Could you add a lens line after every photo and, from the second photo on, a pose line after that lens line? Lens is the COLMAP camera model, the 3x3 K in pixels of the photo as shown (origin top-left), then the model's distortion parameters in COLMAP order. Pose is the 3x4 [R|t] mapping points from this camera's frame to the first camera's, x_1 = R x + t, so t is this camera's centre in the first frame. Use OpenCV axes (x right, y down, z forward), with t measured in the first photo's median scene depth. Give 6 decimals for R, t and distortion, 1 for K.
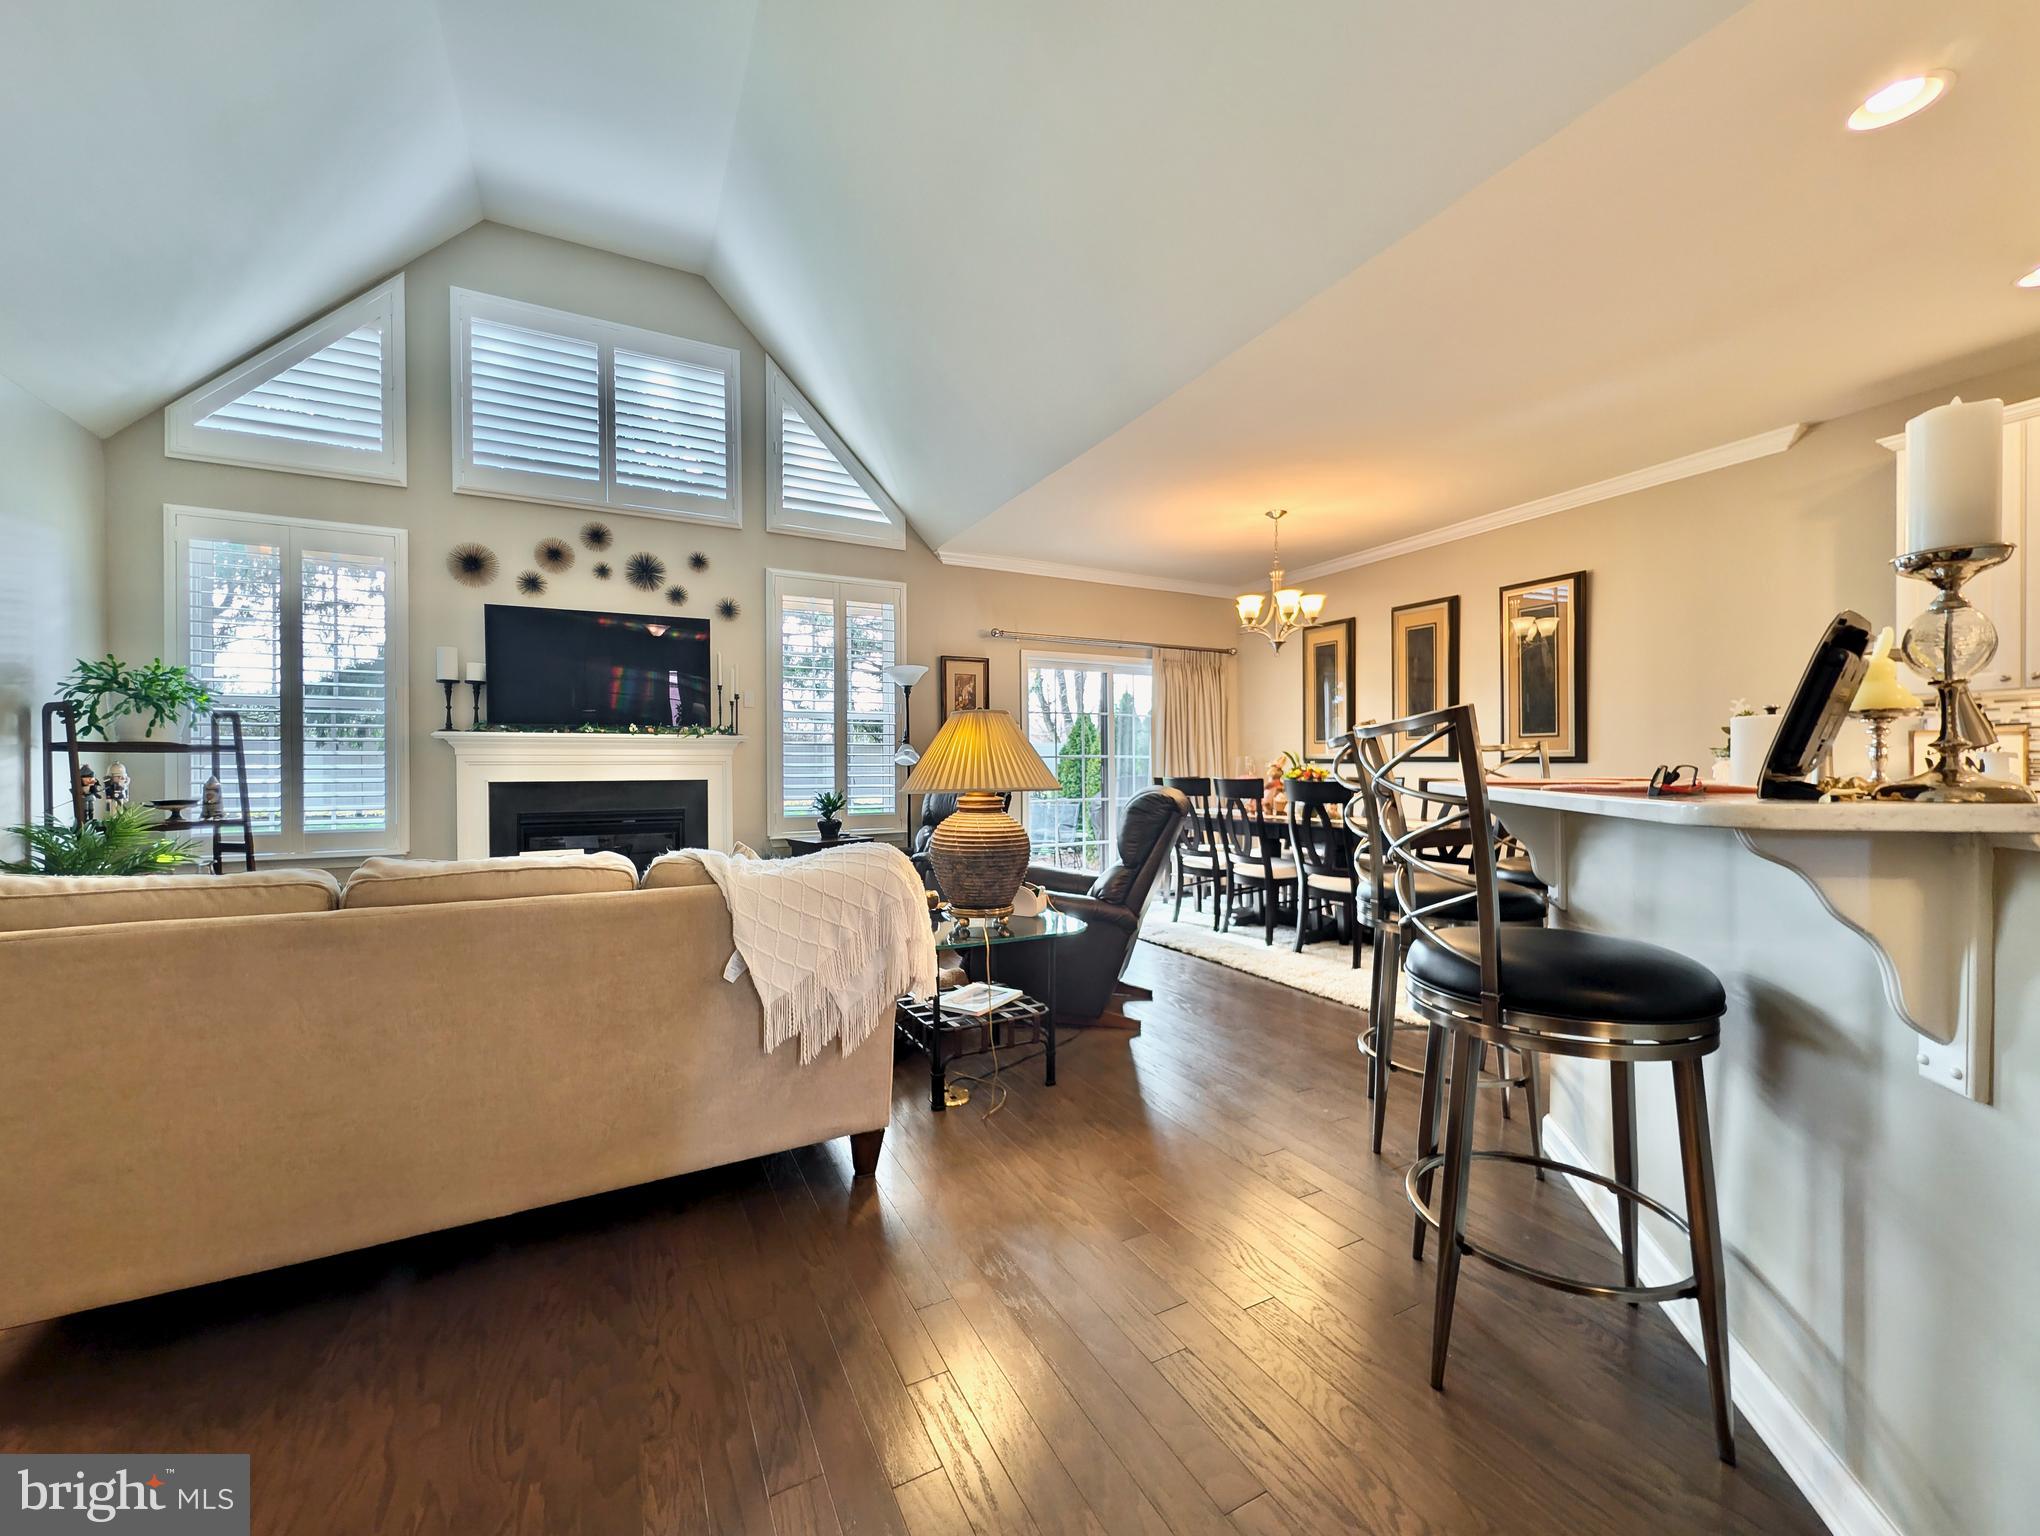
lens RADIAL K [[783.4, 0, 1012.5], [0, 783.4, 772.7], [0, 0, 1]] dist [-0.000807, 0.000355]
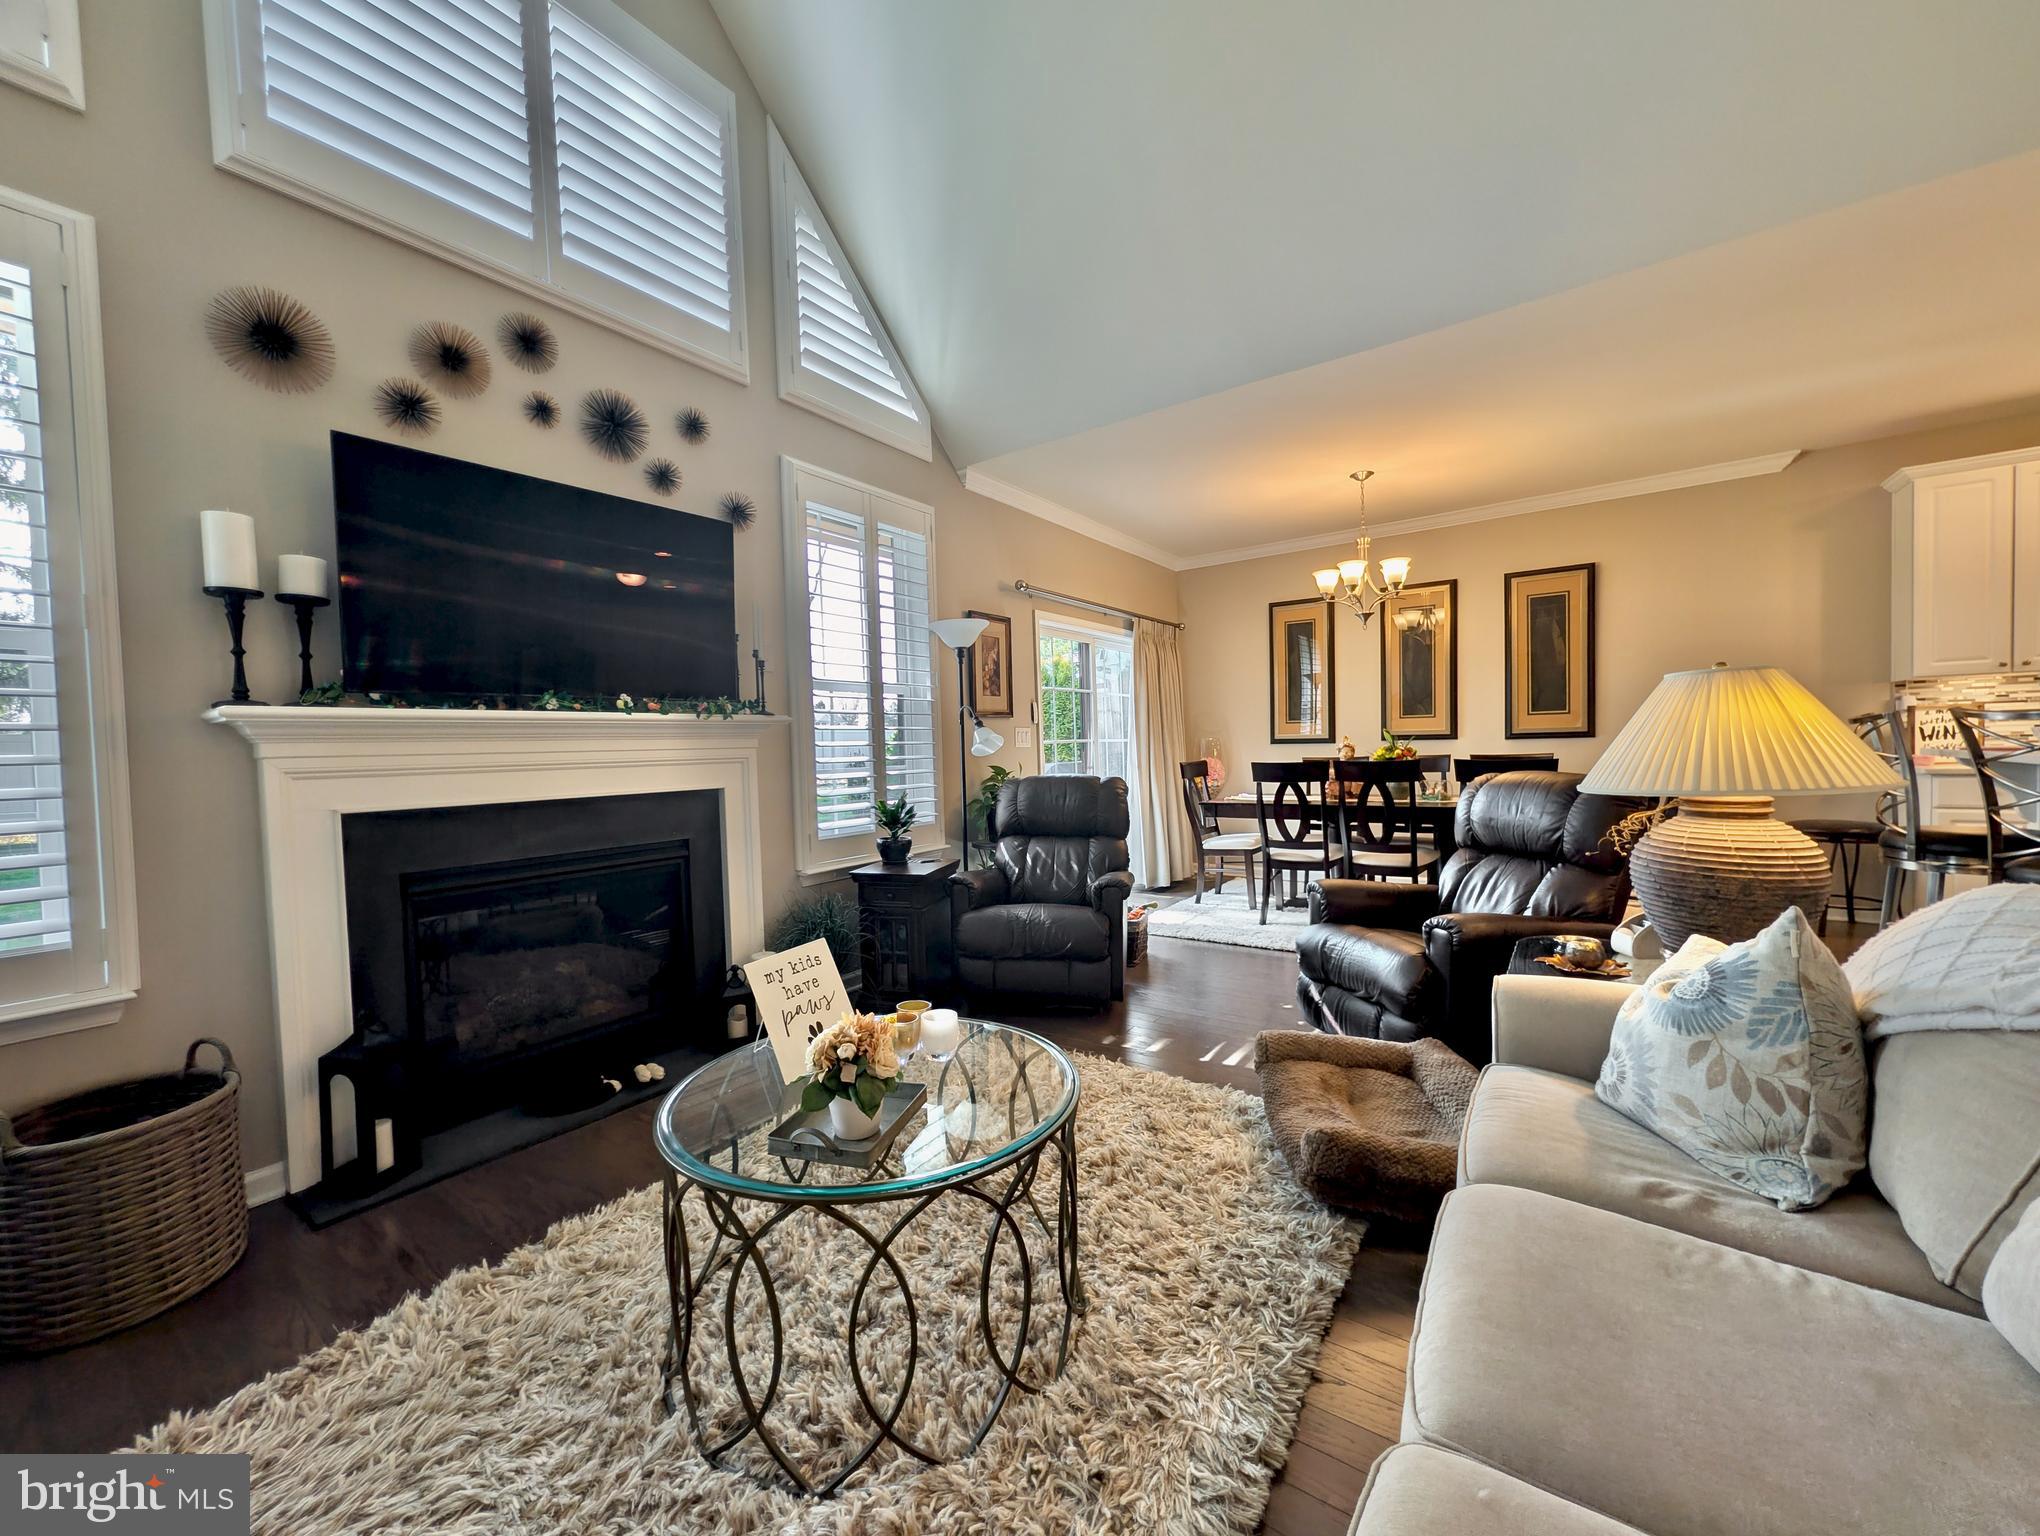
lens RADIAL K [[787.9, 0, 1014.6], [0, 787.9, 772.4], [0, 0, 1]] dist [0.000680, 0.000093]
pose [[0.889612, -0.036114, 0.455287, -0.492777], [0.028699, 0.999319, 0.023191, -0.011716], [-0.455815, -0.007564, 0.890042, 0.369746]]
